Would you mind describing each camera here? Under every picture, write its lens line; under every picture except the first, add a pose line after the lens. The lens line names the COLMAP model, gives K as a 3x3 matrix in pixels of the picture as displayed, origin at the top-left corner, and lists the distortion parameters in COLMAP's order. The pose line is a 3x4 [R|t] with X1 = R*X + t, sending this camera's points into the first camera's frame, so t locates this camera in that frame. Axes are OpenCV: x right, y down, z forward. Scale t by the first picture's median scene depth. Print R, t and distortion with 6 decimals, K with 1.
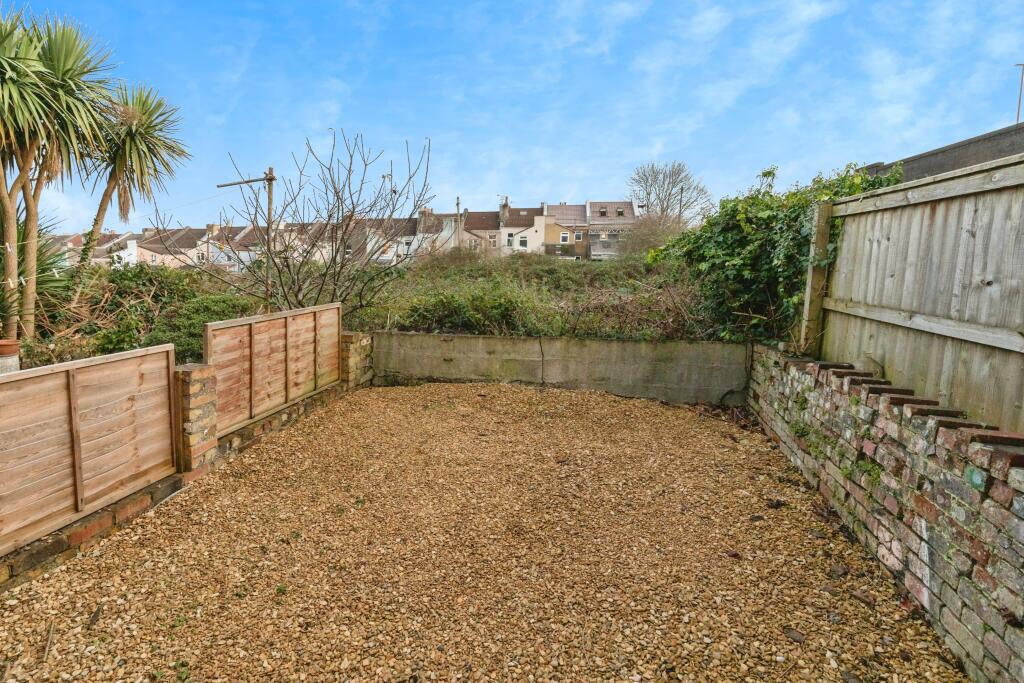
lens RADIAL K [[470.1, 0, 474.6], [0, 470.1, 306.8], [0, 0, 1]] dist [0.009688, -0.000906]
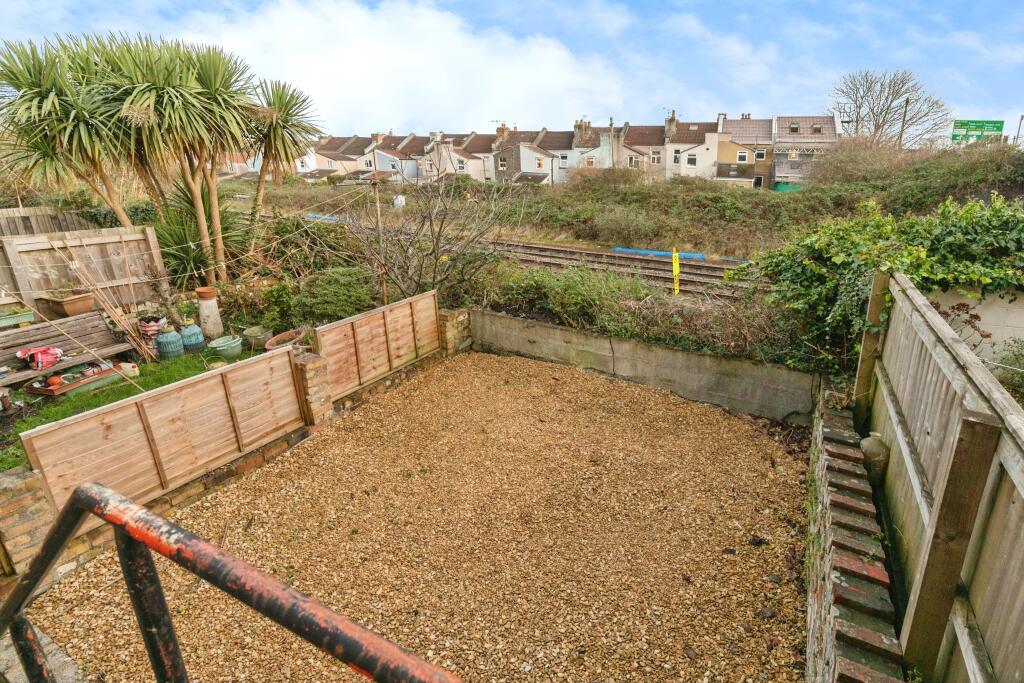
lens RADIAL K [[470.1, 0, 503.0], [0, 470.1, 341.6], [0, 0, 1]] dist [0.009688, -0.000906]
pose [[0.965741, 0.111506, -0.234329, 0.183384], [-0.051943, 0.967765, 0.246441, -0.208385], [0.254255, -0.225827, 0.940402, -0.079921]]
